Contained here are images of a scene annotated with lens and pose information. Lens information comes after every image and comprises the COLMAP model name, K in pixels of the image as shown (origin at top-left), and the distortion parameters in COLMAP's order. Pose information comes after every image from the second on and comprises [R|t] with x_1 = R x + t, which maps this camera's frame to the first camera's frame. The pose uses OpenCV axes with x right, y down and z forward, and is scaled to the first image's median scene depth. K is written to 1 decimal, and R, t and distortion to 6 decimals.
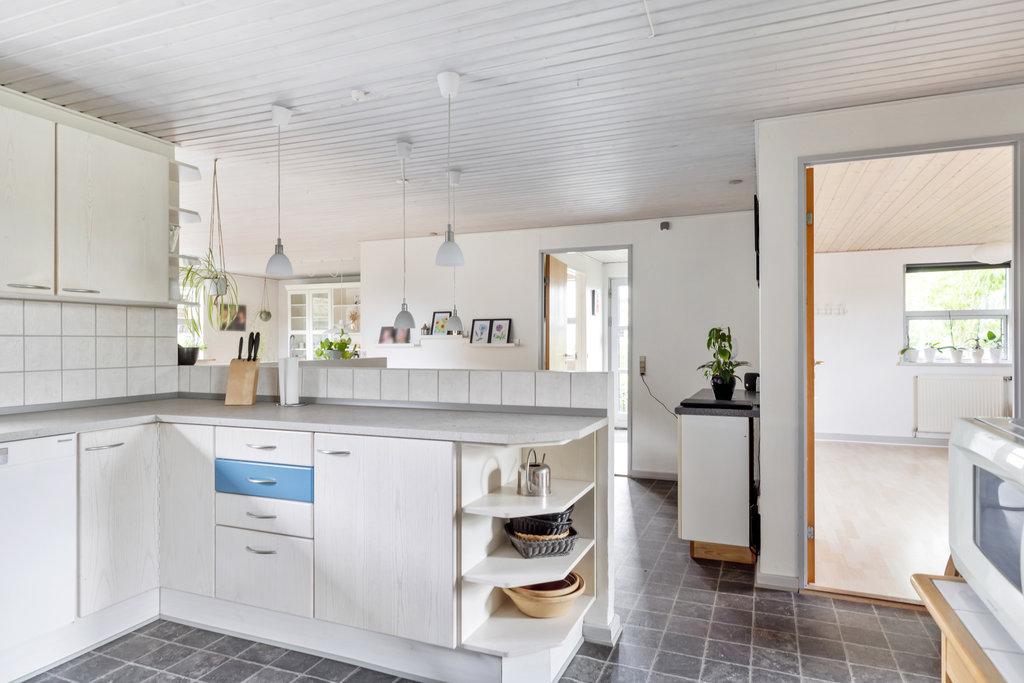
lens RADIAL K [[625.3, 0, 509.1], [0, 625.3, 340.8], [0, 0, 1]] dist [0.002751, -0.001743]
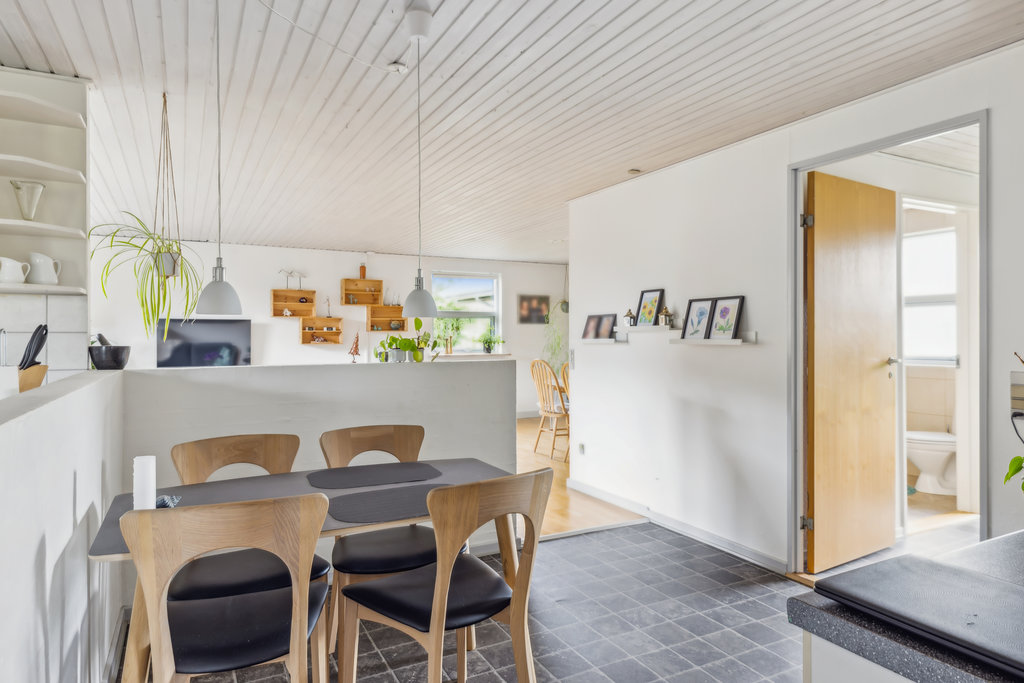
lens RADIAL K [[625.3, 0, 513.7], [0, 625.3, 341.5], [0, 0, 1]] dist [0.002751, -0.001743]
pose [[0.751932, 0.005507, -0.659217, 0.219408], [0.002943, 0.999927, 0.011711, -0.001196], [0.659234, -0.010746, 0.751861, 0.430155]]
